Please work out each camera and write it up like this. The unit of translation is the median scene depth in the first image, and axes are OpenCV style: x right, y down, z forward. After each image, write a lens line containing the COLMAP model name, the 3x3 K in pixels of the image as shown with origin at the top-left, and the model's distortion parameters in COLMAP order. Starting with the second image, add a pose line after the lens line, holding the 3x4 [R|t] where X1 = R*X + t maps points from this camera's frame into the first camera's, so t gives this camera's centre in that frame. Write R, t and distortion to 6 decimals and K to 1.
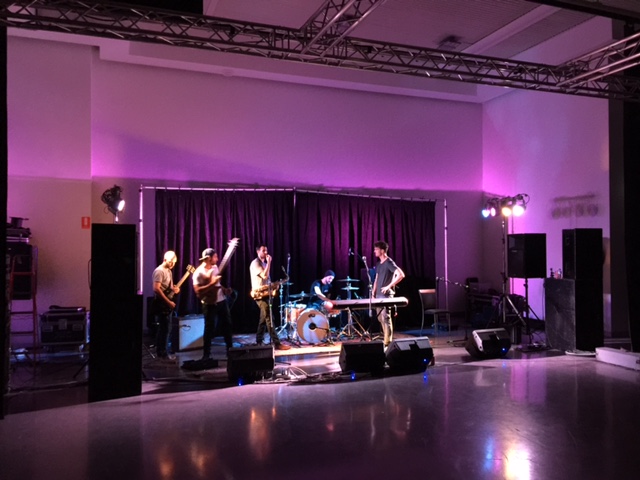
lens RADIAL K [[546.7, 0, 321.1], [0, 546.7, 241.1], [0, 0, 1]] dist [0.054157, -0.016022]
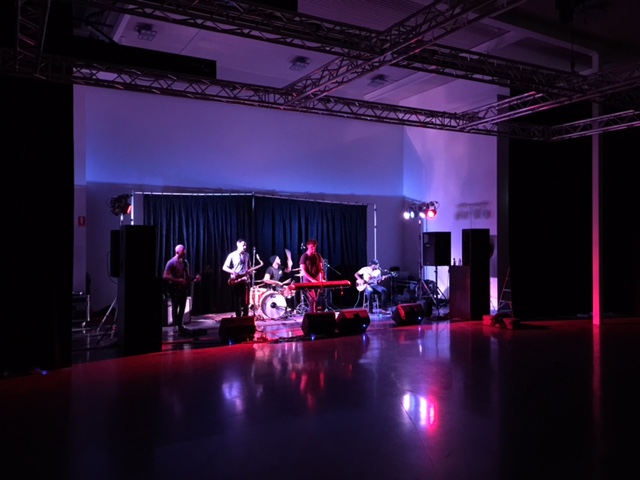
lens RADIAL K [[546.7, 0, 319.0], [0, 546.7, 240.8], [0, 0, 1]] dist [0.054157, -0.016022]
pose [[0.990322, 0.002207, 0.138774, -0.085938], [-0.003647, 0.999942, 0.010122, -0.005264], [-0.138744, -0.010530, 0.990272, -0.253546]]
